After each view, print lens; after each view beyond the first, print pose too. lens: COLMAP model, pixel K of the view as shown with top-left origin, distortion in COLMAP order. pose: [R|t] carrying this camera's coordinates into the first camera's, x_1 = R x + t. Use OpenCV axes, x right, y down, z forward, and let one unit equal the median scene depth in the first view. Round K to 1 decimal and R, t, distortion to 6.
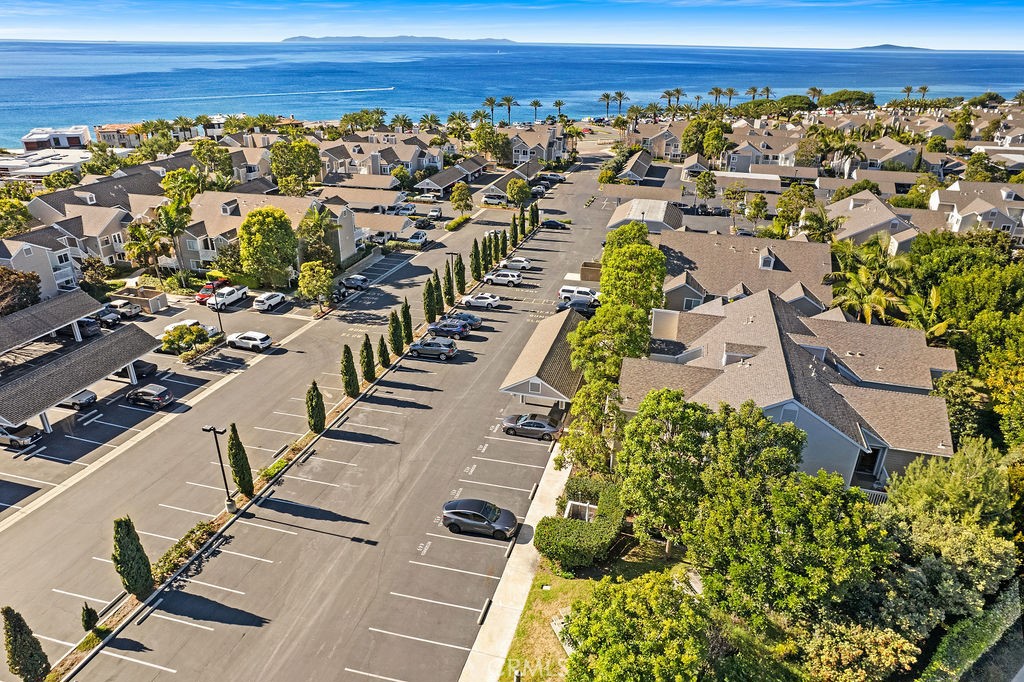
lens RADIAL K [[653.0, 0, 504.3], [0, 653.0, 340.8], [0, 0, 1]] dist [-0.051199, 0.039750]
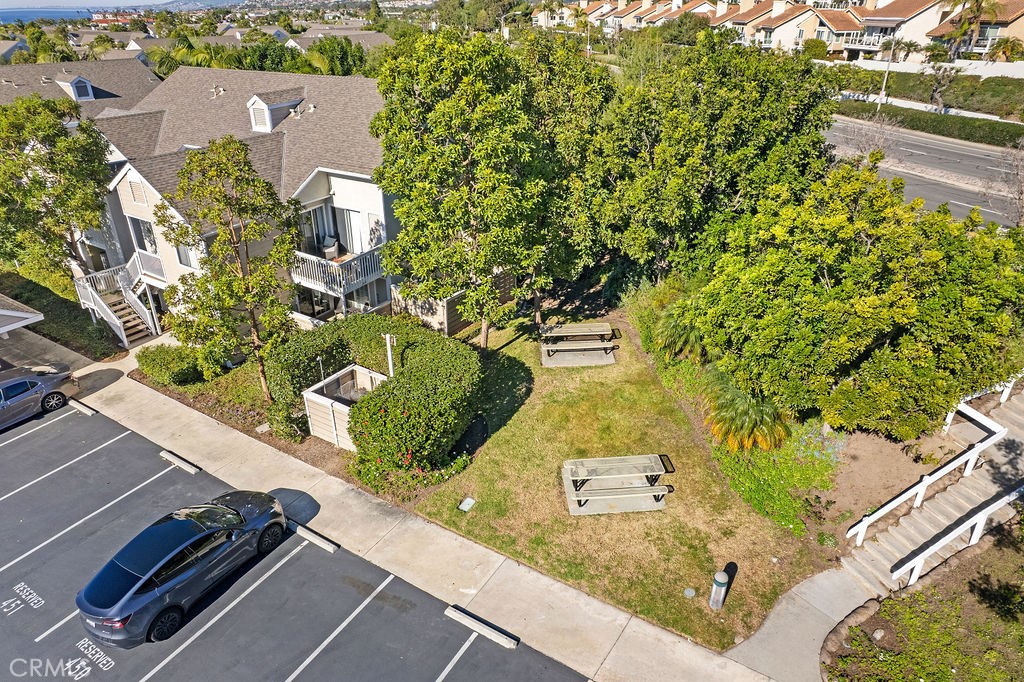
lens RADIAL K [[653.0, 0, 511.8], [0, 653.0, 340.1], [0, 0, 1]] dist [-0.051199, 0.039750]
pose [[0.306478, -0.454798, 0.836200, -0.138444], [0.403740, 0.857648, 0.318487, 0.071384], [-0.862012, 0.239998, 0.446470, 0.375907]]
